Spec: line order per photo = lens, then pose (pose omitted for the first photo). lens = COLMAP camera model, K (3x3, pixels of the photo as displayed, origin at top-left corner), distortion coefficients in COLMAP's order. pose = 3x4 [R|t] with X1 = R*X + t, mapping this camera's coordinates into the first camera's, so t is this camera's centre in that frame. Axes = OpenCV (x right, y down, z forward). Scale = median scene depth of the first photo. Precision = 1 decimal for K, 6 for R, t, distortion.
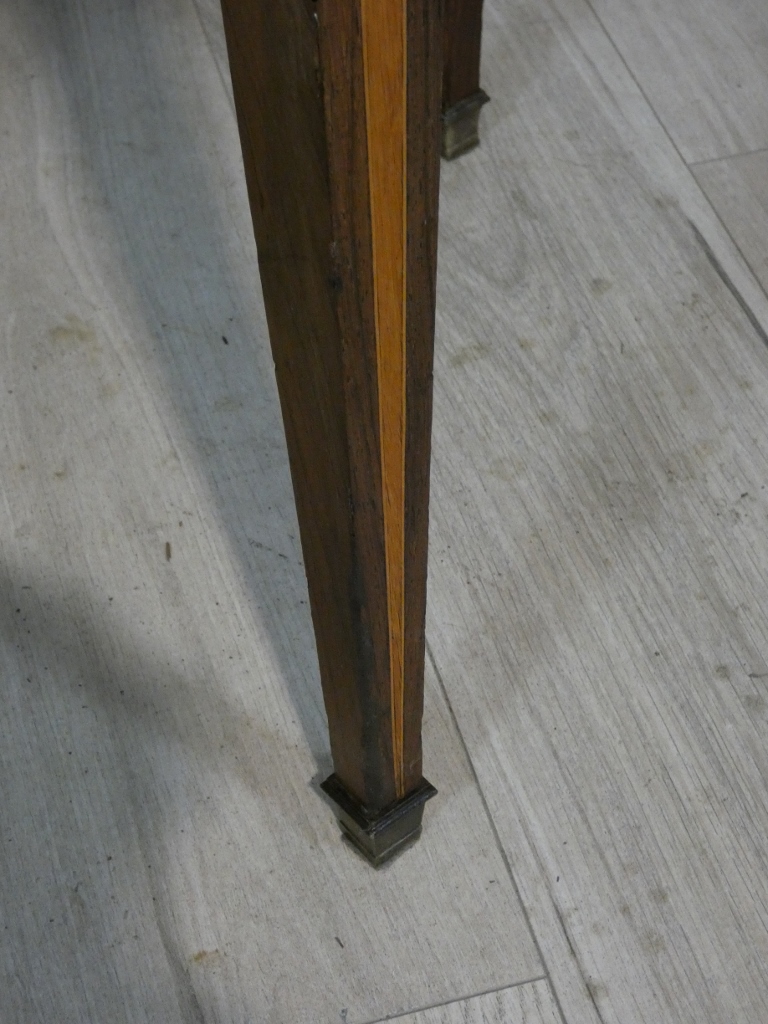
lens RADIAL K [[1949.1, 0, 379.4], [0, 1949.1, 514.3], [0, 0, 1]] dist [0.060702, 0.000000]
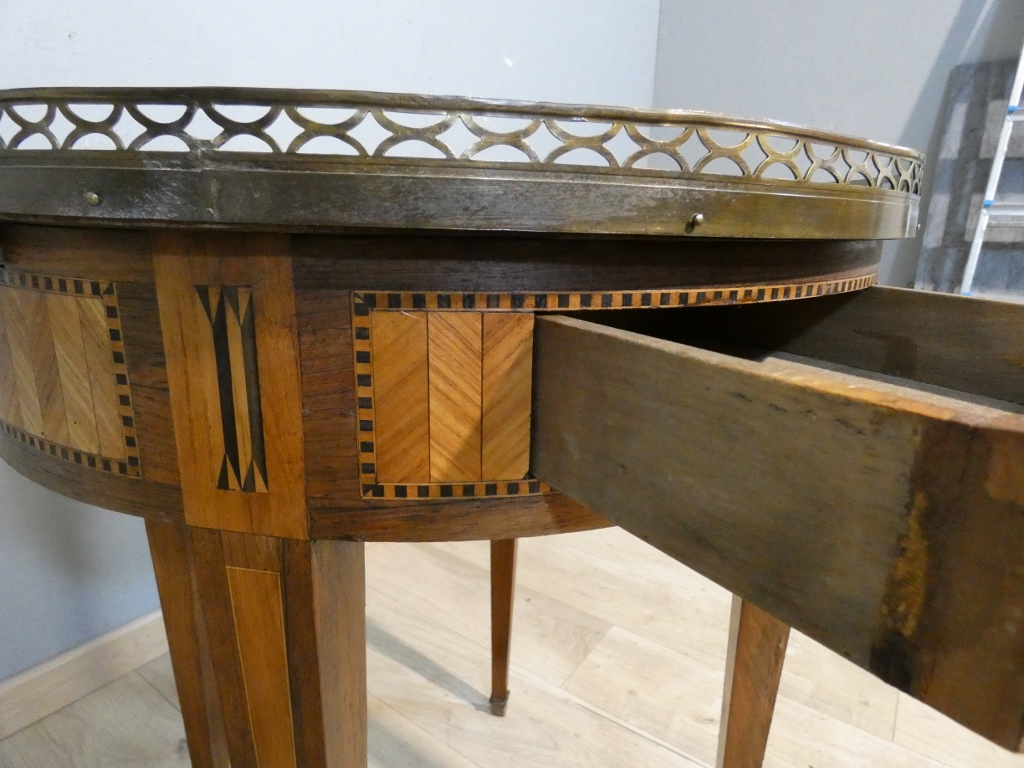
lens RADIAL K [[613.7, 0, 519.8], [0, 613.7, 382.2], [0, 0, 1]] dist [-0.004291, -0.001043]
pose [[0.755565, -0.116783, 0.644581, -0.566665], [0.437266, 0.822588, -0.363521, -0.276136], [-0.487772, 0.556516, 0.672584, 0.004250]]
